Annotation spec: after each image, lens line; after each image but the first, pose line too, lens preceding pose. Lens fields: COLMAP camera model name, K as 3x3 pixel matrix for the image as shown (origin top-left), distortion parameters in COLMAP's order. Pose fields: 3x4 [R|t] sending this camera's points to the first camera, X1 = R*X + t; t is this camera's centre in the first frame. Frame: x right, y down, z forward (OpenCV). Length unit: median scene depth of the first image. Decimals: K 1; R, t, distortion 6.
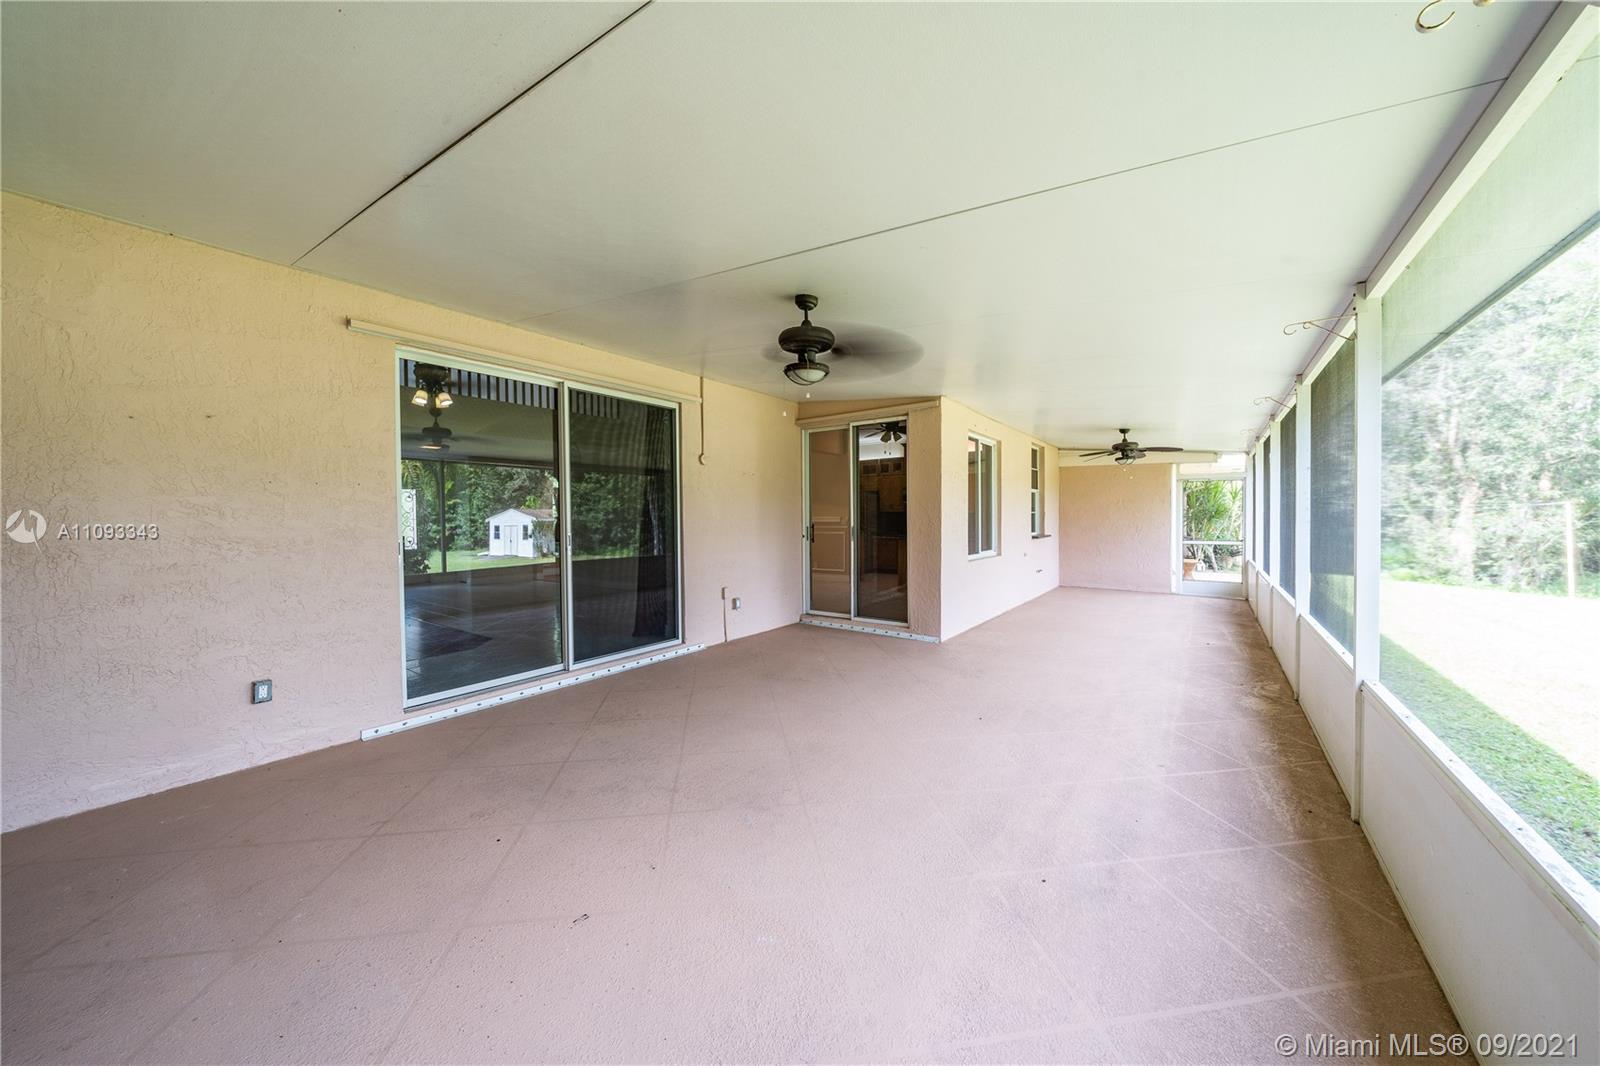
lens RADIAL K [[549.9, 0, 798.2], [0, 549.9, 527.2], [0, 0, 1]] dist [-0.000086, -0.000005]
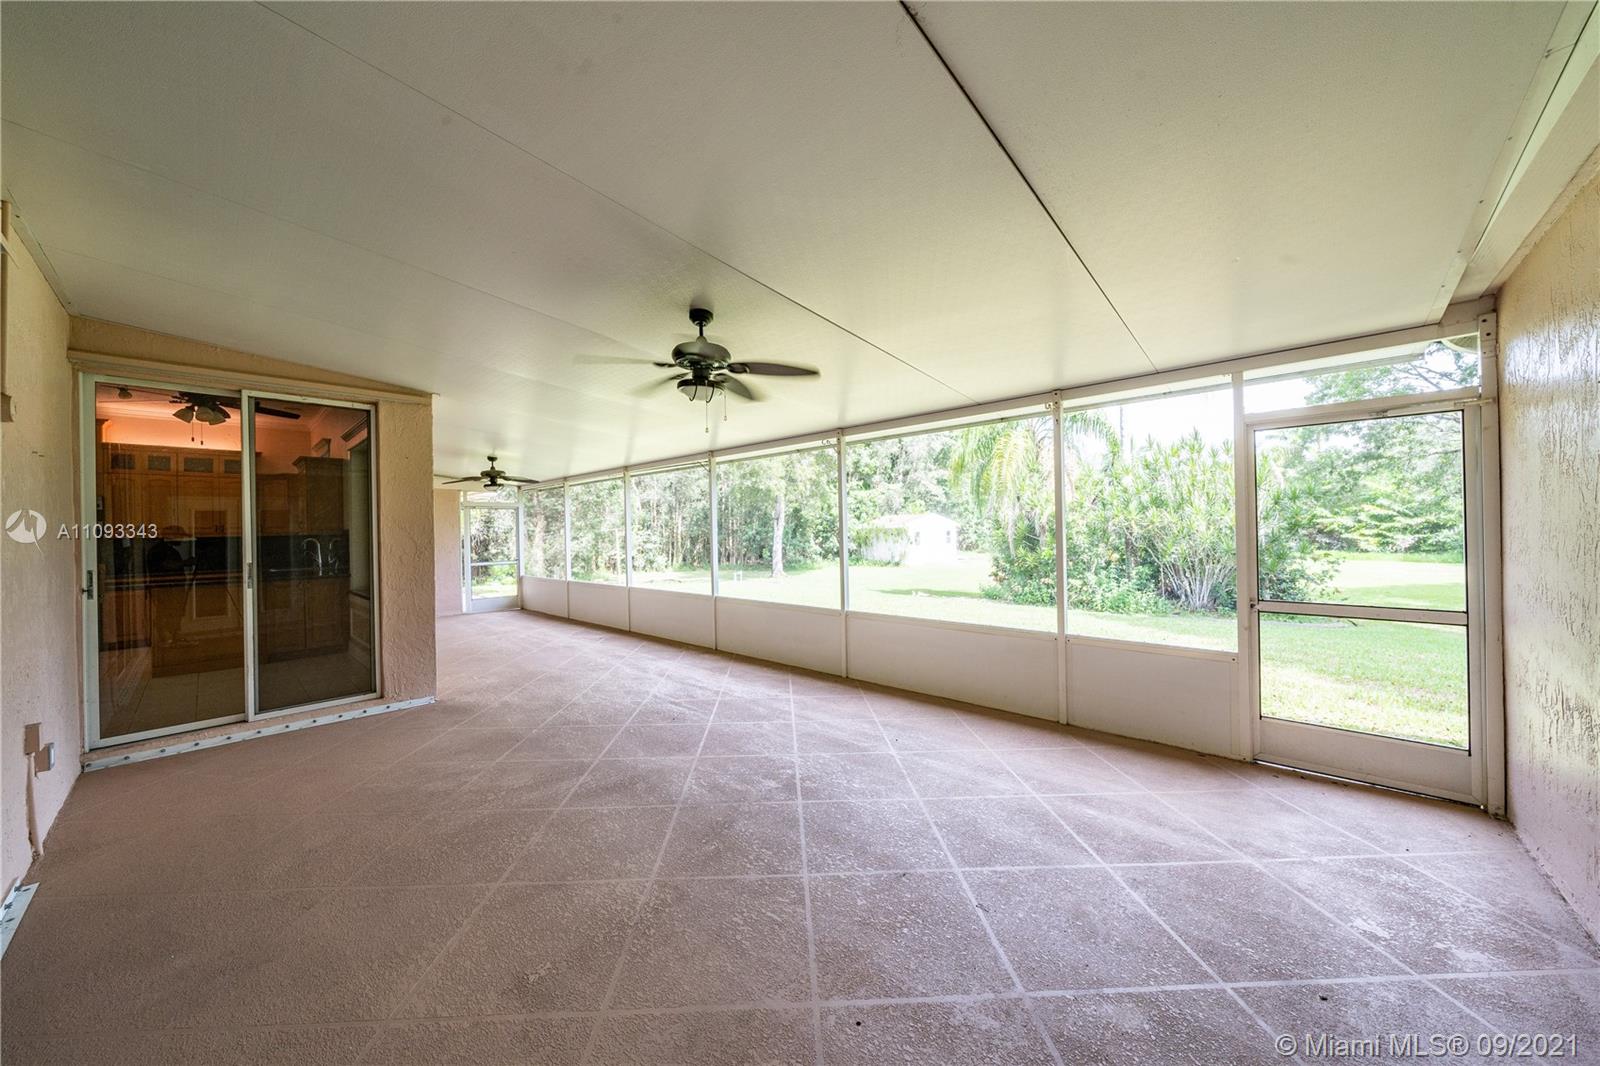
lens RADIAL K [[549.9, 0, 798.2], [0, 549.9, 527.2], [0, 0, 1]] dist [-0.000086, -0.000005]
pose [[0.110167, 0.010015, 0.993863, -0.430127], [0.034001, 0.999326, -0.013839, -0.011764], [-0.993331, 0.035317, 0.109753, 0.344168]]
